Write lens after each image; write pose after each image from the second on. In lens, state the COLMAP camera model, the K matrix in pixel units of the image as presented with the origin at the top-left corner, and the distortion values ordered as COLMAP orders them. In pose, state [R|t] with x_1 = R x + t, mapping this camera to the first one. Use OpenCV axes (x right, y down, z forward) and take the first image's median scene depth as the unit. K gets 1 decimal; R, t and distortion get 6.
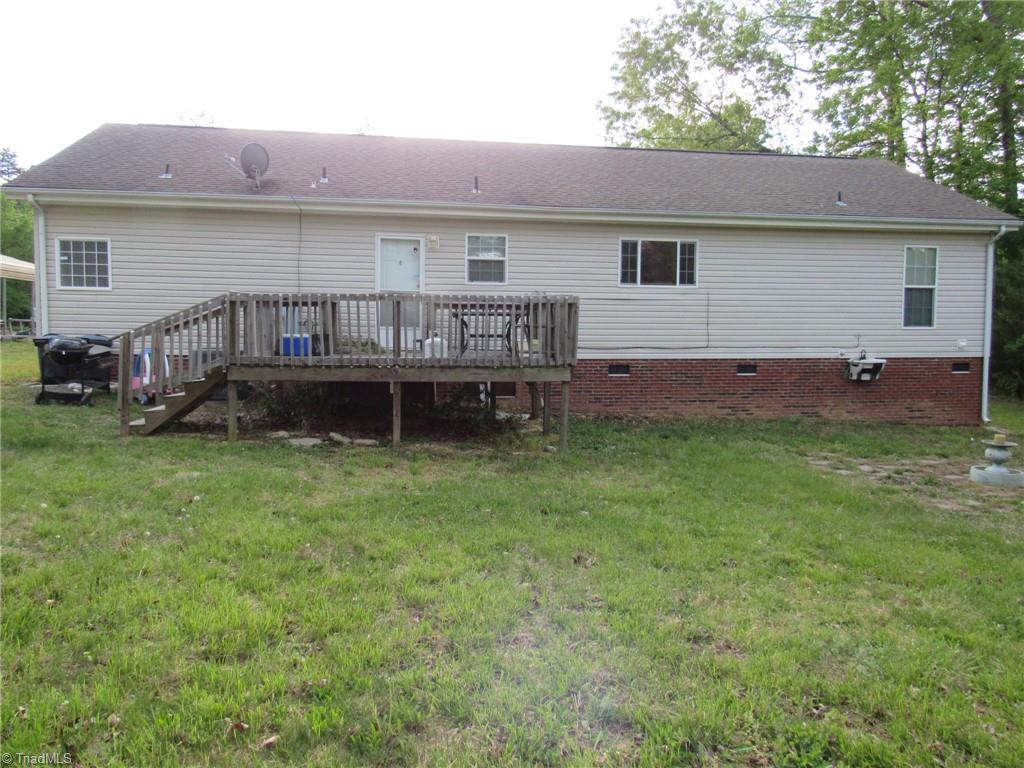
lens RADIAL K [[746.8, 0, 510.0], [0, 746.8, 385.7], [0, 0, 1]] dist [0.002894, -0.002545]
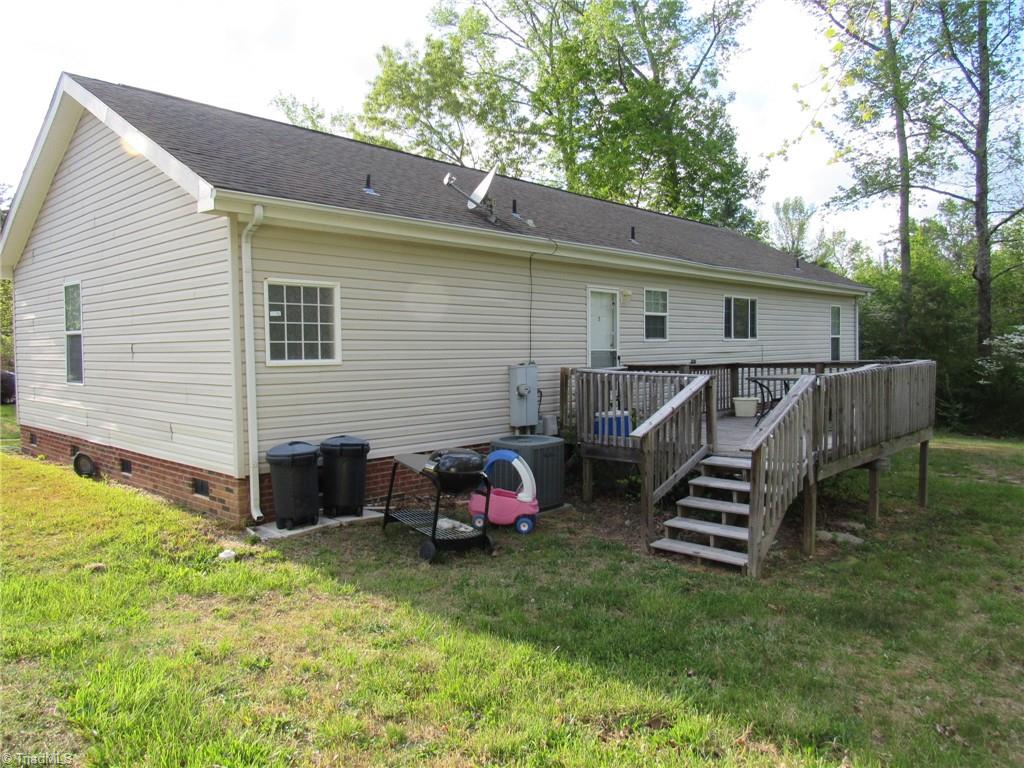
lens RADIAL K [[746.8, 0, 511.5], [0, 746.8, 379.4], [0, 0, 1]] dist [0.002894, -0.002545]
pose [[0.772224, -0.048886, 0.633467, -0.825481], [0.071992, 0.997347, -0.010793, -0.097707], [-0.631259, 0.053939, 0.773694, 0.418641]]
